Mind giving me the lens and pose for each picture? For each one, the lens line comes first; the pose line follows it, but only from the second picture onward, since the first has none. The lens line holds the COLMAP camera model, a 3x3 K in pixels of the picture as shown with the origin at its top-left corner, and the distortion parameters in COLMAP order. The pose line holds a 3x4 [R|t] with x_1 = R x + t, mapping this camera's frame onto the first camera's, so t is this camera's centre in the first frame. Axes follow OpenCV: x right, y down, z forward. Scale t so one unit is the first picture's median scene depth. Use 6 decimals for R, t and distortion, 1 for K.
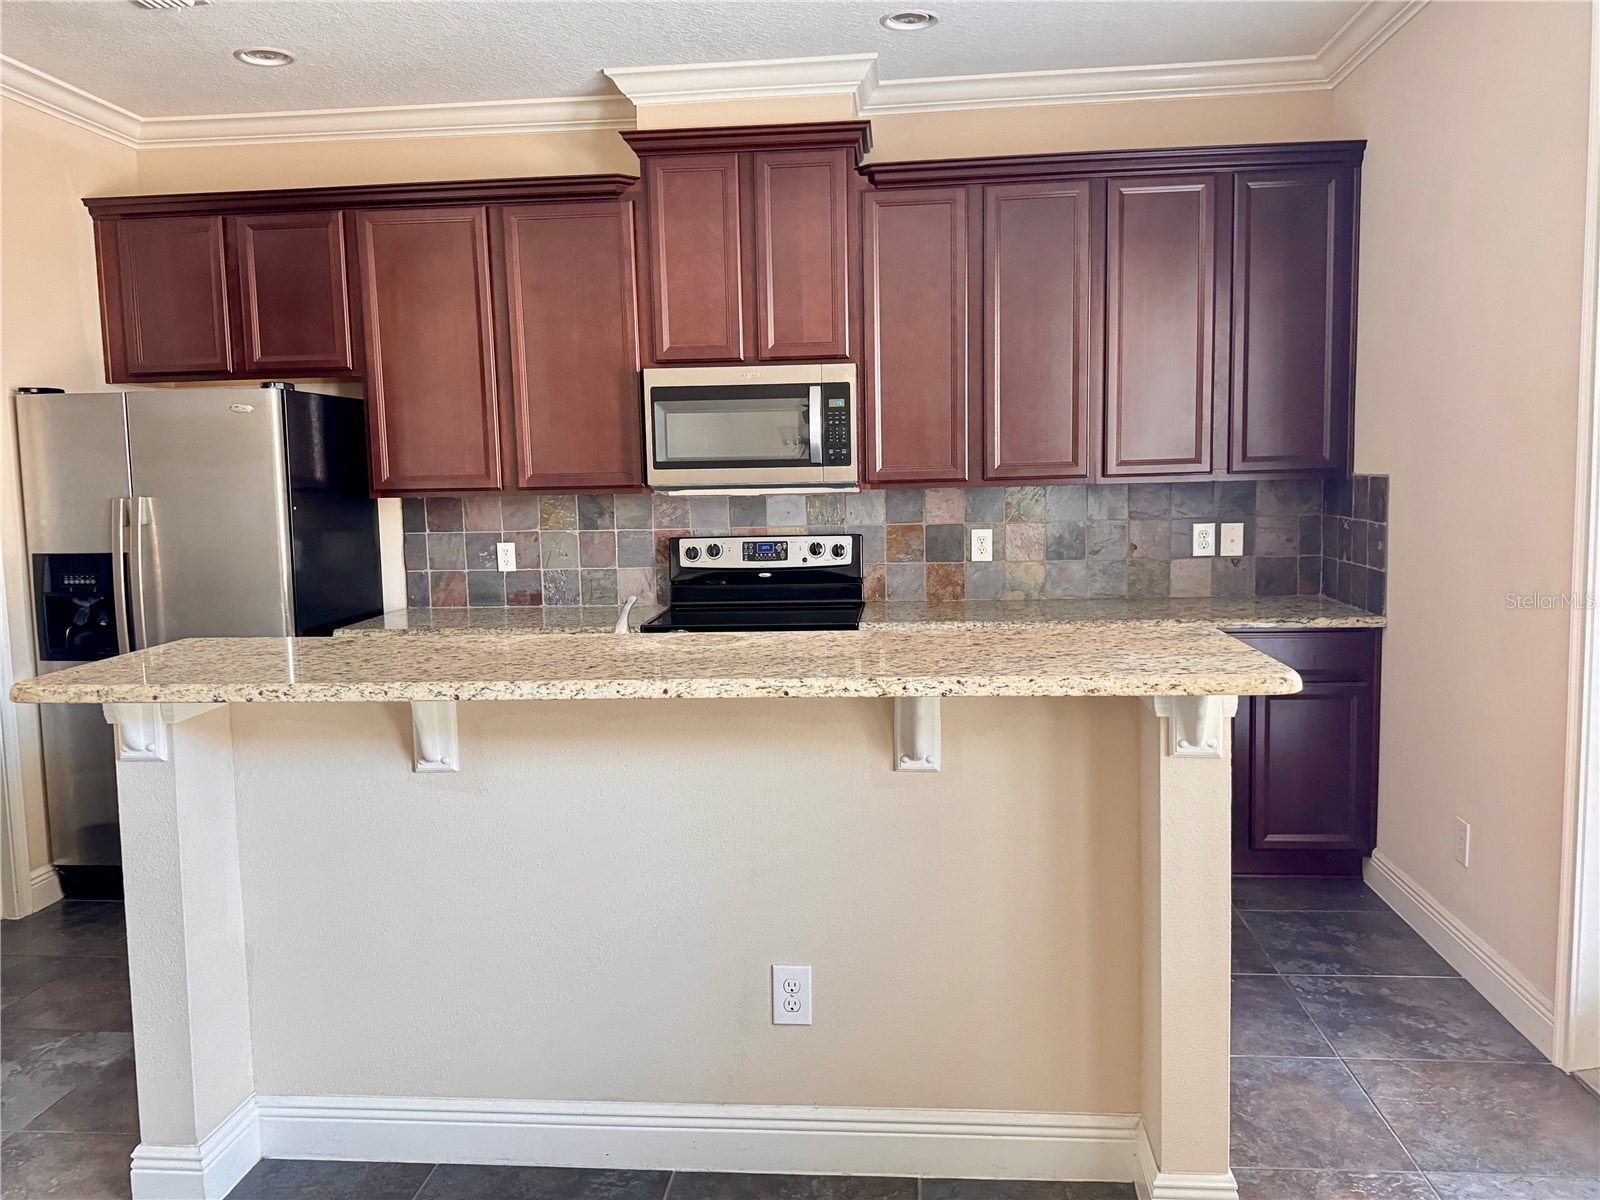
lens RADIAL K [[1273.6, 0, 785.8], [0, 1273.6, 583.5], [0, 0, 1]] dist [0.030416, -0.039423]
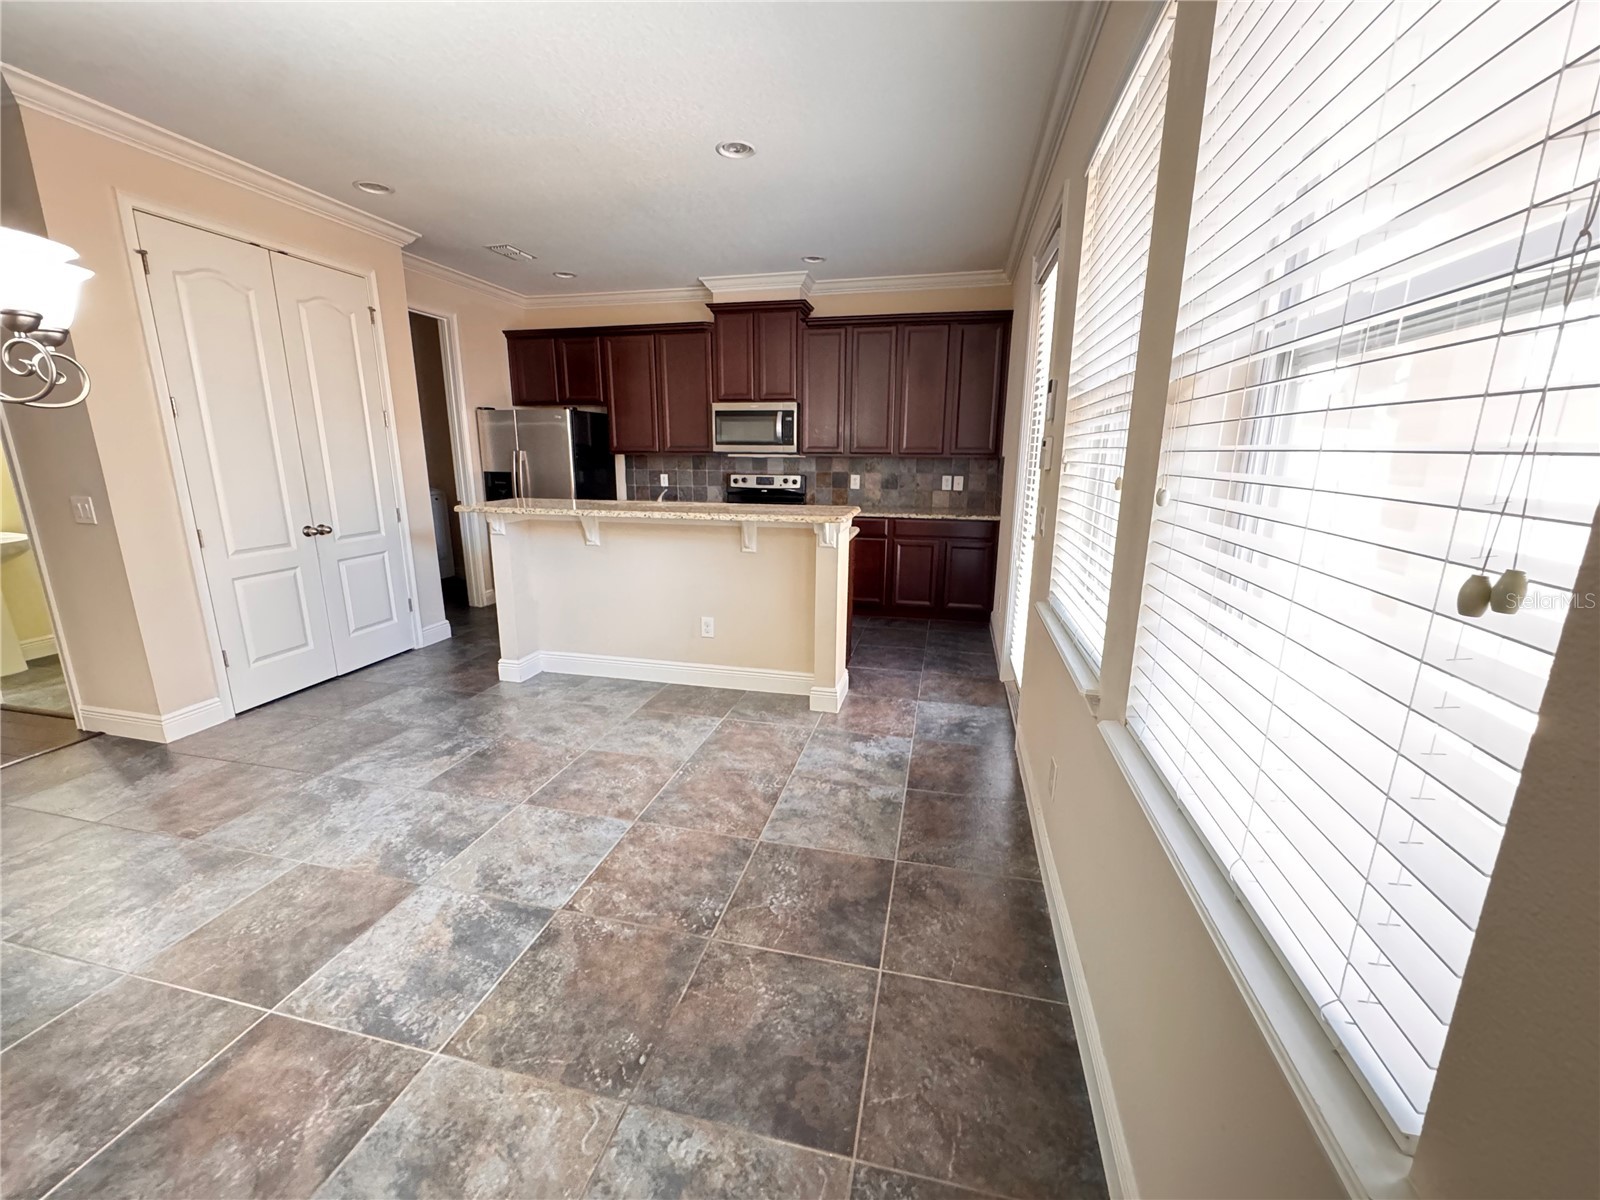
lens RADIAL K [[639.5, 0, 792.6], [0, 639.5, 587.2], [0, 0, 1]] dist [-0.005221, 0.000960]
pose [[0.990609, 0.056559, -0.124479, 0.213683], [-0.040957, 0.991373, 0.124505, 0.022638], [0.130447, -0.118238, 0.984380, -0.234333]]
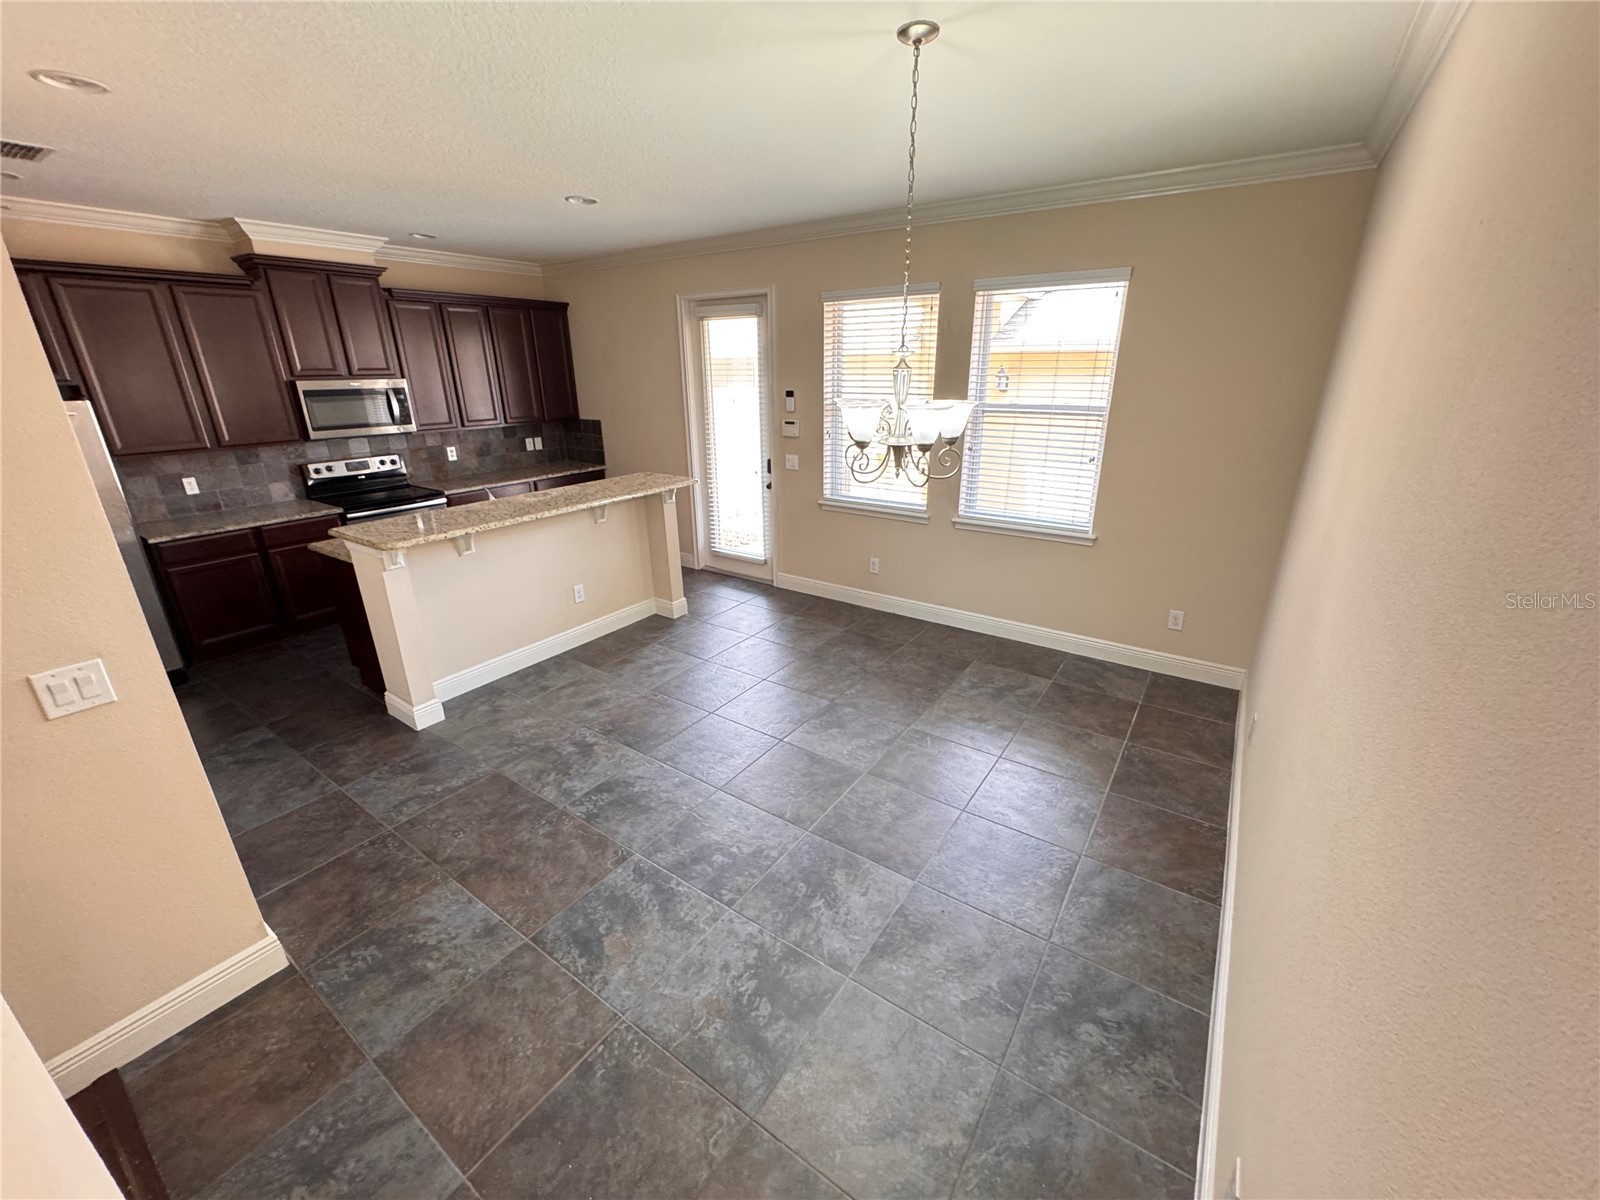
lens RADIAL K [[639.5, 0, 795.7], [0, 639.5, 586.5], [0, 0, 1]] dist [-0.005221, 0.000960]
pose [[0.492914, -0.267463, 0.827949, -0.646610], [0.076473, 0.961215, 0.264986, -0.063860], [-0.866711, -0.067299, 0.494250, -0.210572]]
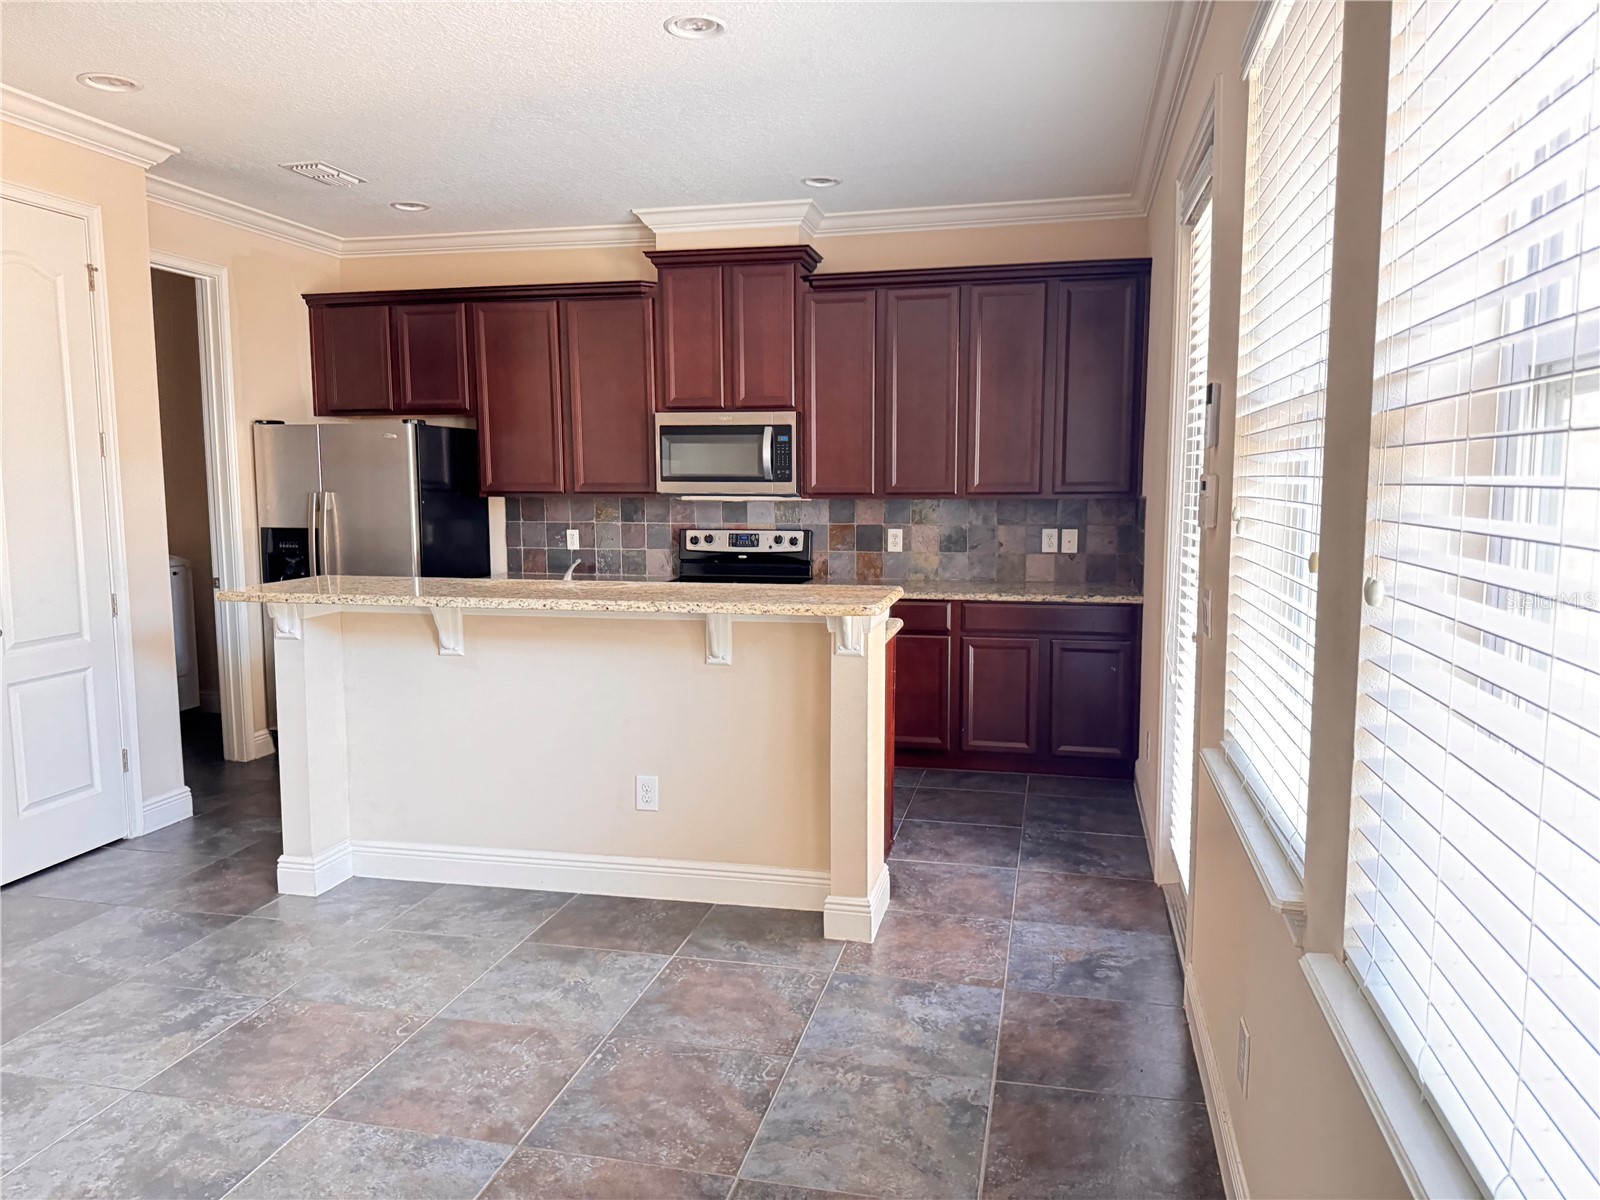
lens RADIAL K [[1115.5, 0, 802.0], [0, 1115.5, 590.9], [0, 0, 1]] dist [0.036489, -0.049487]
pose [[0.992325, 0.033639, -0.118994, 0.215635], [-0.032322, 0.999393, 0.012976, 0.014345], [0.119358, -0.009031, 0.992810, -0.258447]]
